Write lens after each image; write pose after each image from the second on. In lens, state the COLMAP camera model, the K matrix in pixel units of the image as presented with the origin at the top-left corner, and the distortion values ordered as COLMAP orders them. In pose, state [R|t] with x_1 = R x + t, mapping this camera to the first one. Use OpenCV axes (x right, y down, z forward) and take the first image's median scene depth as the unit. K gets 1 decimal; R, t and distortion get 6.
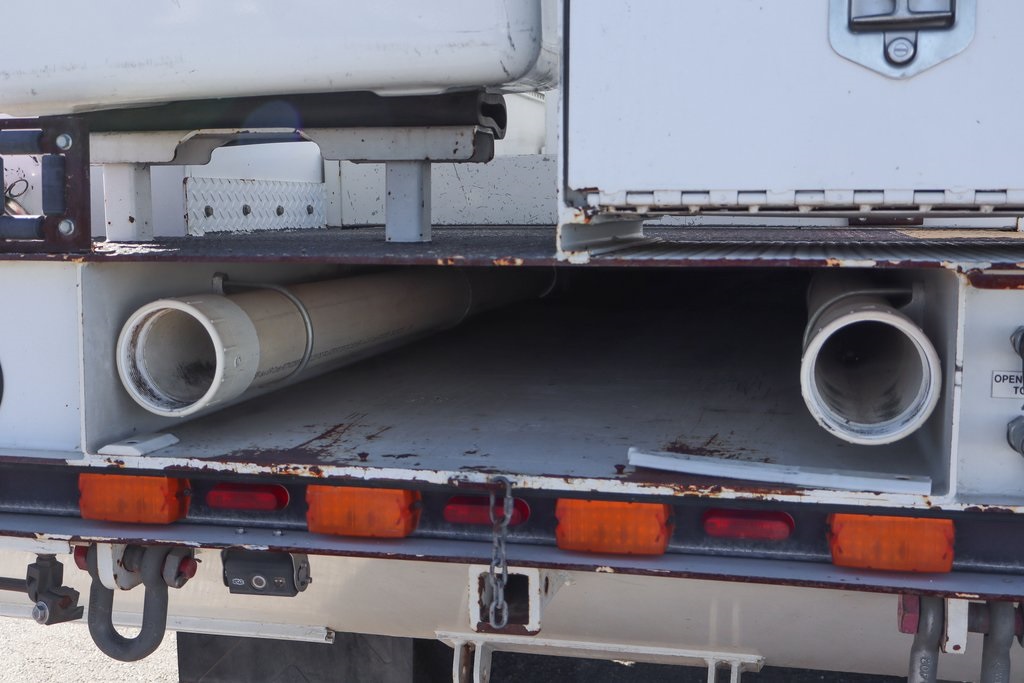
lens RADIAL K [[1242.3, 0, 512.0], [0, 1242.3, 341.5], [0, 0, 1]] dist [-0.001911, 0.005033]
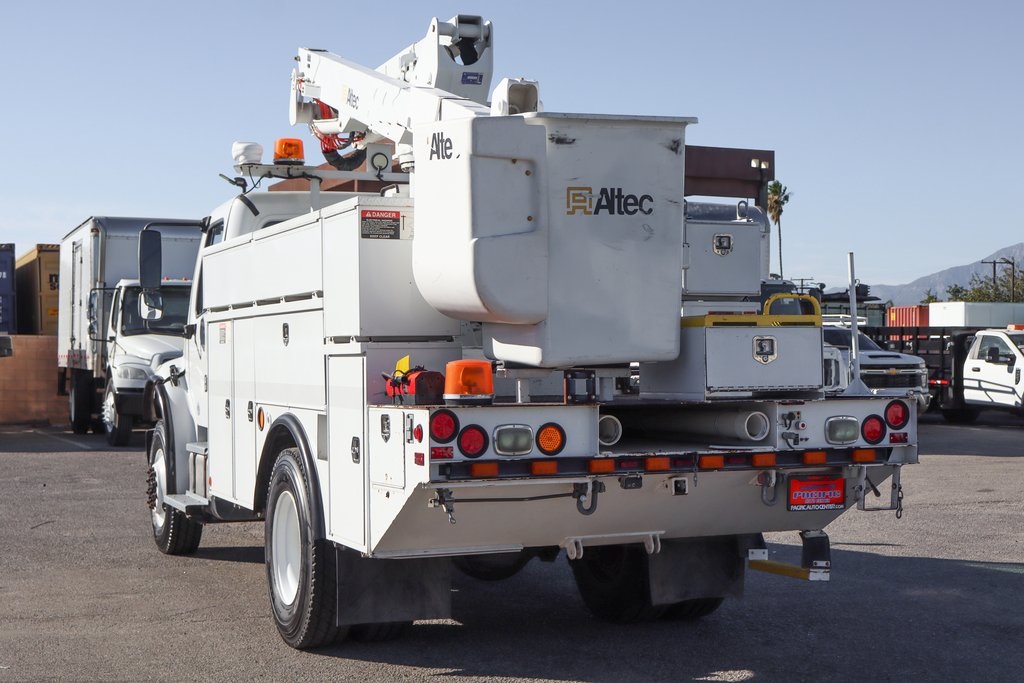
lens RADIAL K [[1551.5, 0, 512.0], [0, 1551.5, 341.5], [0, 0, 1]] dist [-0.007450, 0.003615]
pose [[0.806984, 0.004812, 0.590554, -3.467923], [0.071993, 0.991707, -0.106458, 0.238975], [-0.586169, 0.128426, 0.799945, -2.816775]]
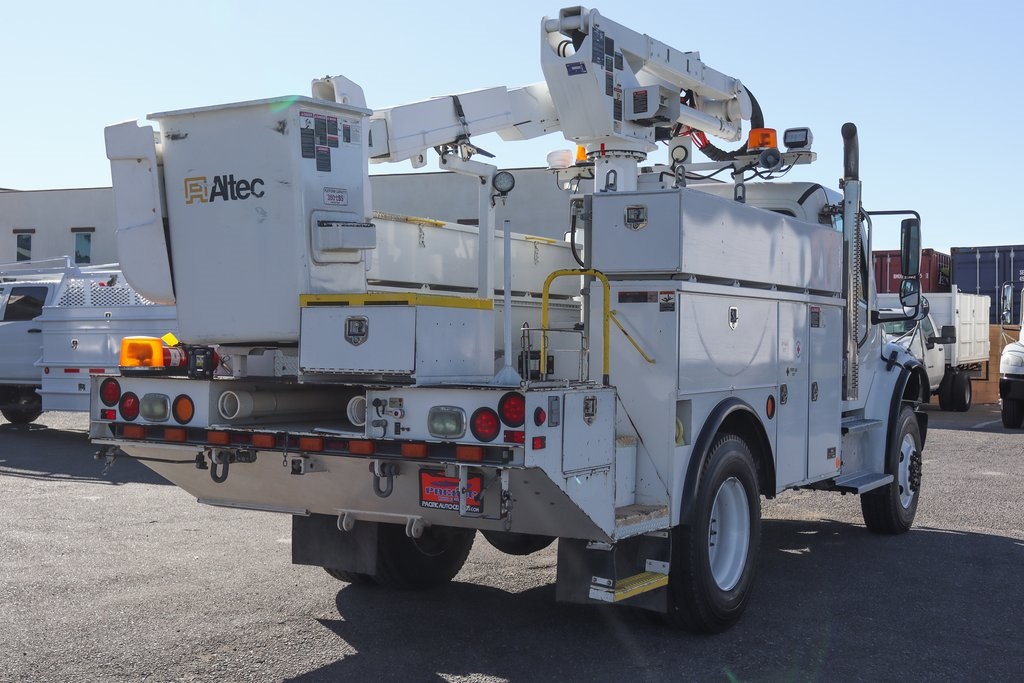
lens RADIAL K [[1312.5, 0, 512.0], [0, 1312.5, 341.5], [0, 0, 1]] dist [-0.002196, -0.011736]
pose [[0.956333, 0.016699, -0.291803, 1.930695], [-0.050846, 0.992649, -0.109832, 0.240484], [0.287824, 0.119873, 0.950151, -2.958379]]
